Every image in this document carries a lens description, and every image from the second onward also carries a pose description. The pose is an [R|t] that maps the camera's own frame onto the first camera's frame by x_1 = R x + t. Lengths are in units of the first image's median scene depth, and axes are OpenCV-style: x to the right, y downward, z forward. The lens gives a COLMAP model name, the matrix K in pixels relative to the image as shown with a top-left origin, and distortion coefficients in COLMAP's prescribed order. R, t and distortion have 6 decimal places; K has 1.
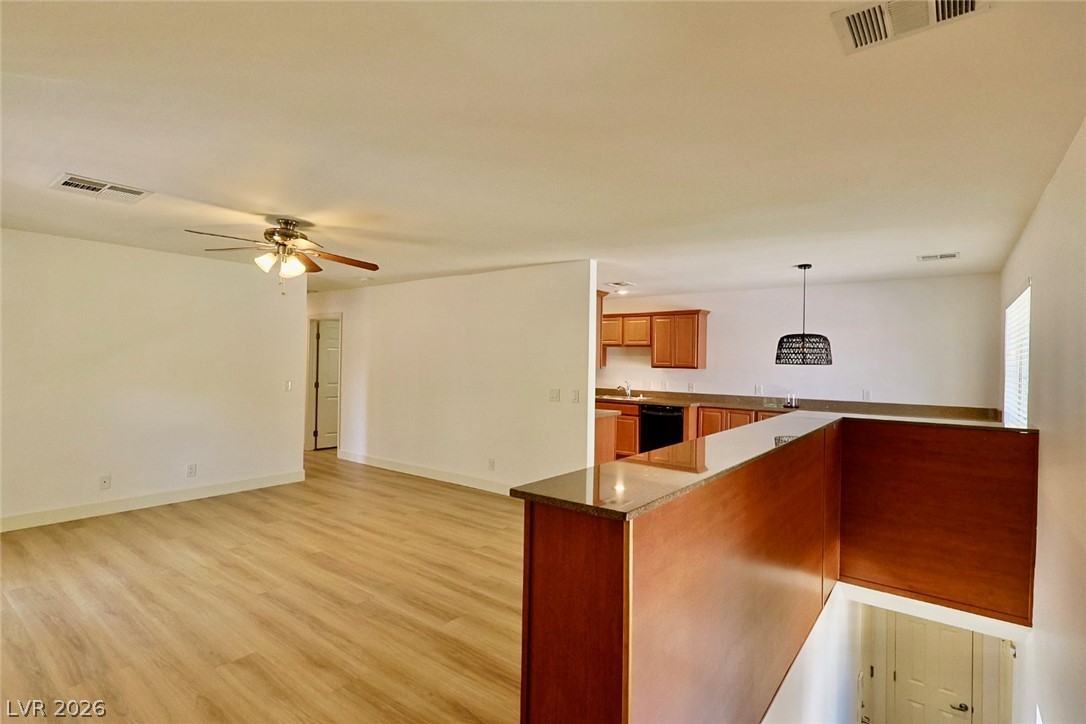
lens RADIAL K [[531.7, 0, 538.6], [0, 531.7, 353.0], [0, 0, 1]] dist [-0.004130, 0.002673]
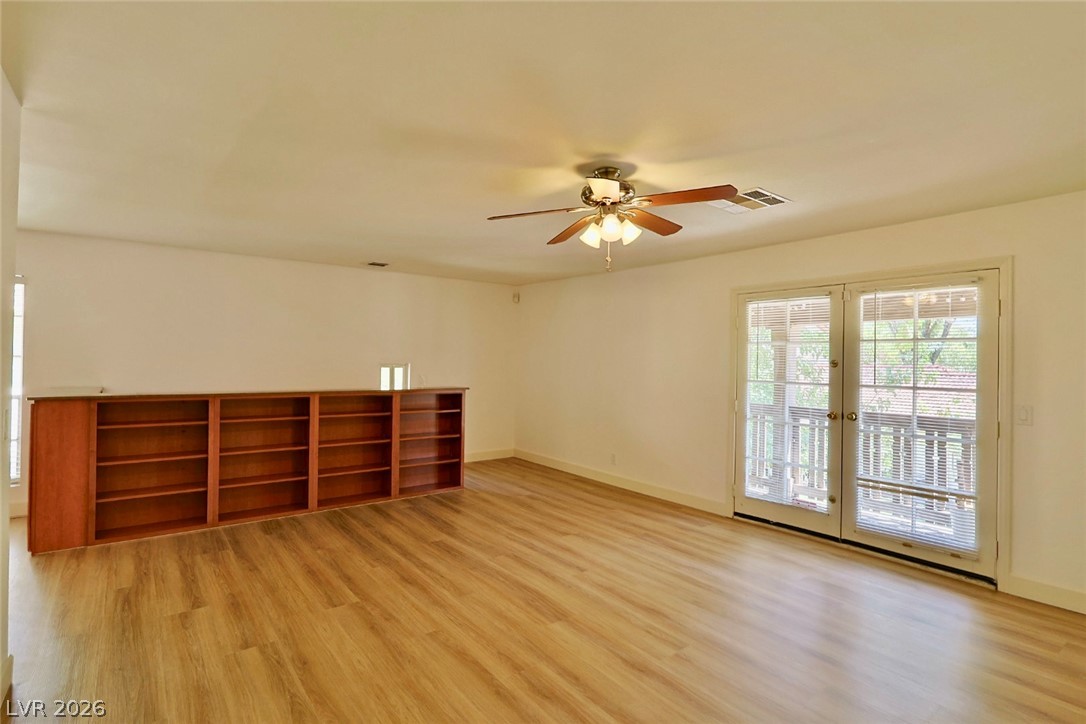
lens RADIAL K [[531.7, 0, 543.0], [0, 531.7, 358.9], [0, 0, 1]] dist [-0.004130, 0.002673]
pose [[-0.968458, -0.031813, 0.247138, -0.498516], [-0.036701, 0.999211, -0.015196, 0.026403], [-0.246459, -0.023787, -0.968861, 1.504591]]
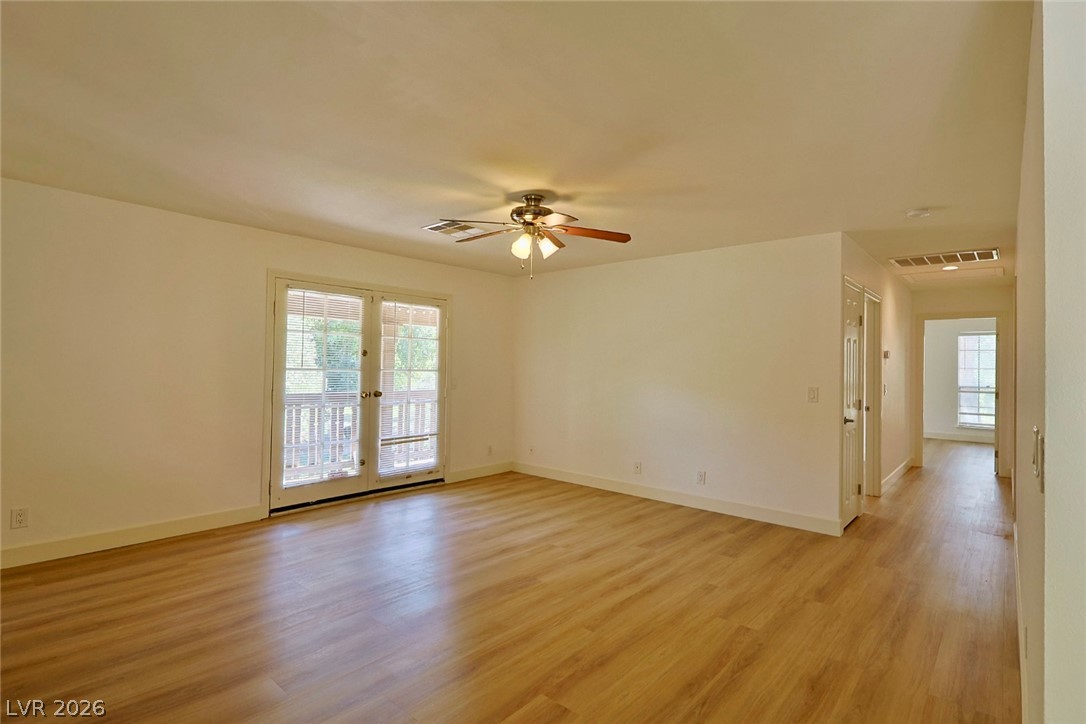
lens RADIAL K [[531.7, 0, 541.6], [0, 531.7, 361.4], [0, 0, 1]] dist [-0.004130, 0.002673]
pose [[-0.057013, -0.025692, -0.998043, 0.368118], [-0.002810, 0.999669, -0.025573, 0.048451], [0.998369, 0.001347, -0.057067, 0.923385]]
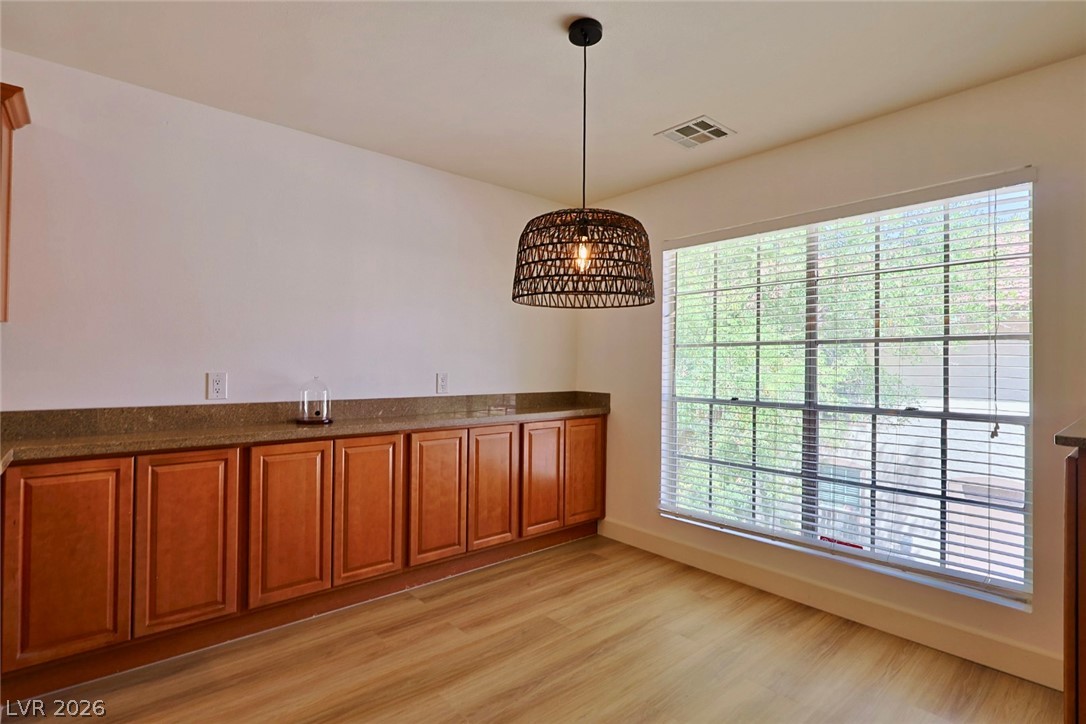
lens RADIAL K [[531.7, 0, 540.5], [0, 531.7, 361.1], [0, 0, 1]] dist [-0.004130, 0.002673]
pose [[0.195441, -0.004627, 0.980705, 0.158878], [-0.018194, 0.999800, 0.008343, 0.070637], [-0.980547, -0.019473, 0.195318, 1.108965]]
